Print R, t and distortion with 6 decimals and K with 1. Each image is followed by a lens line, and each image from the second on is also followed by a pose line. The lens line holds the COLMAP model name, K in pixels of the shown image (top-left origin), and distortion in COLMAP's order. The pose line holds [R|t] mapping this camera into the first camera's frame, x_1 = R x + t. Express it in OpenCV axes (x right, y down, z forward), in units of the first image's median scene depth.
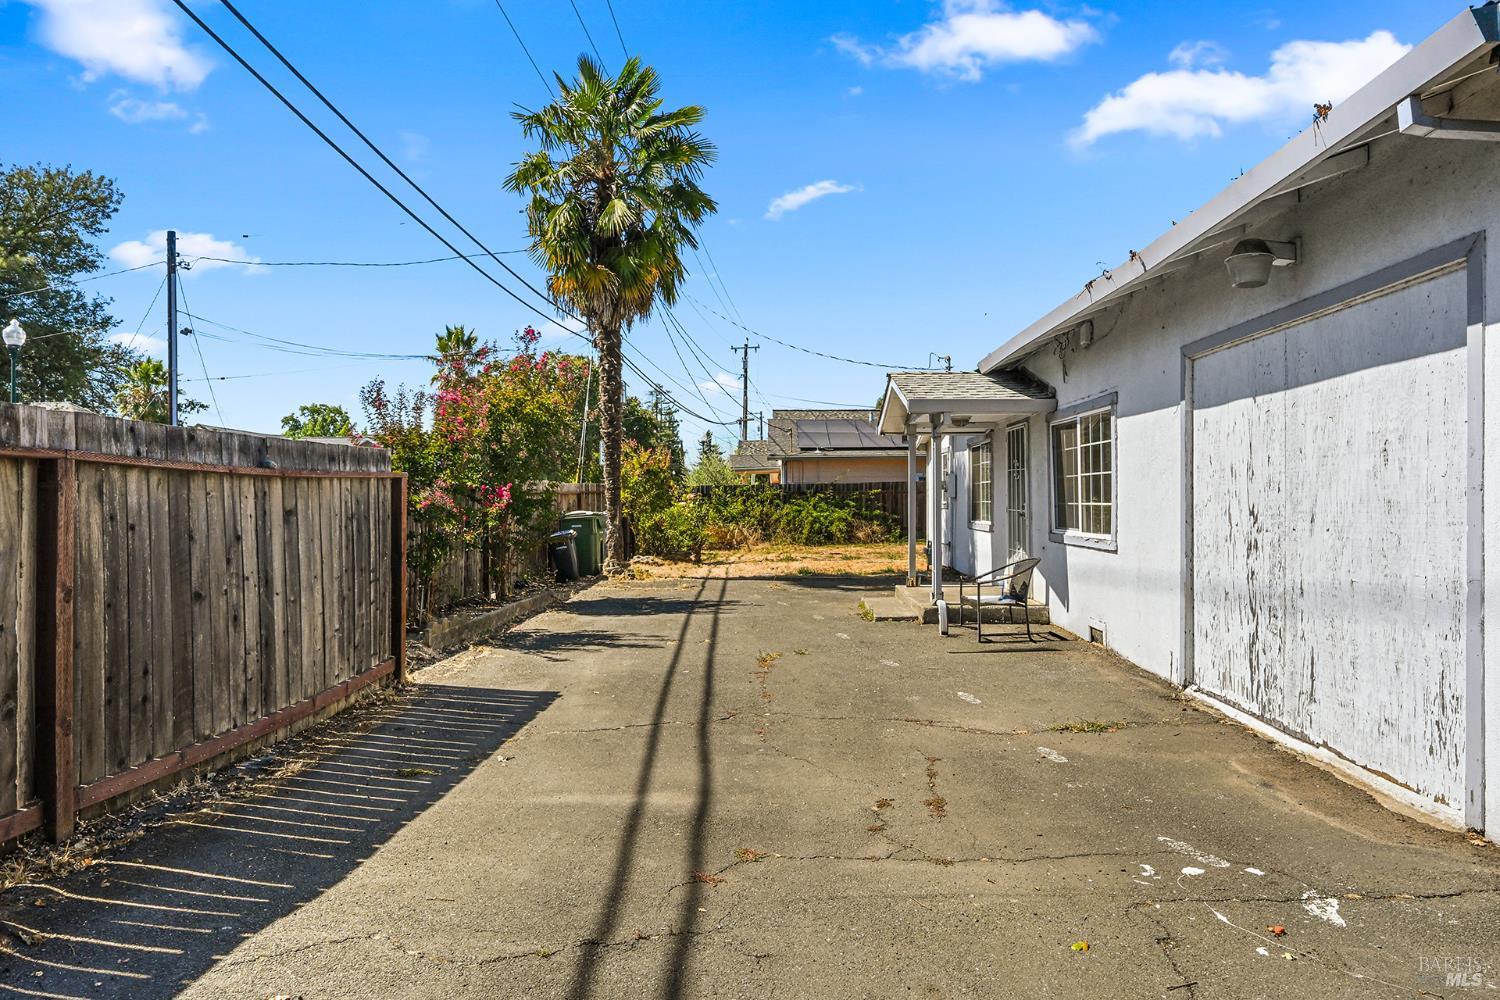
lens RADIAL K [[933.8, 0, 750.0], [0, 933.8, 500.0], [0, 0, 1]] dist [0.052211, 0.000308]
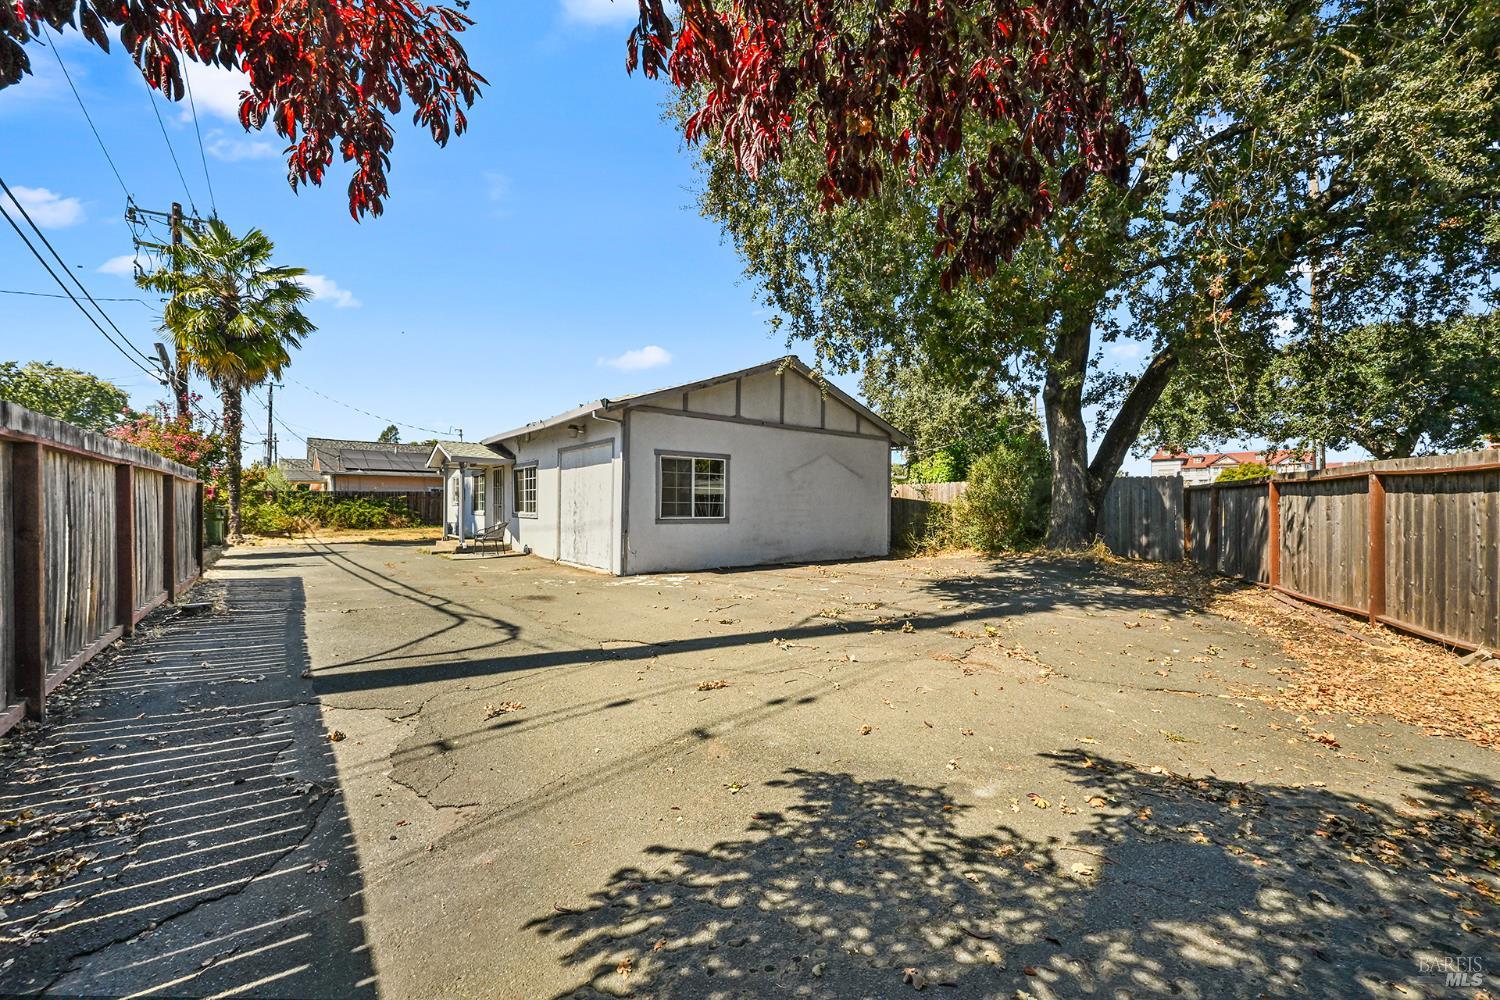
lens RADIAL K [[625.8, 0, 750.0], [0, 625.8, 500.0], [0, 0, 1]] dist [0.001867, 0.000038]
pose [[0.777473, 0.017418, 0.628675, -0.135249], [-0.010102, 0.999833, -0.015208, 0.010741], [-0.628835, 0.005473, 0.777519, -0.395452]]
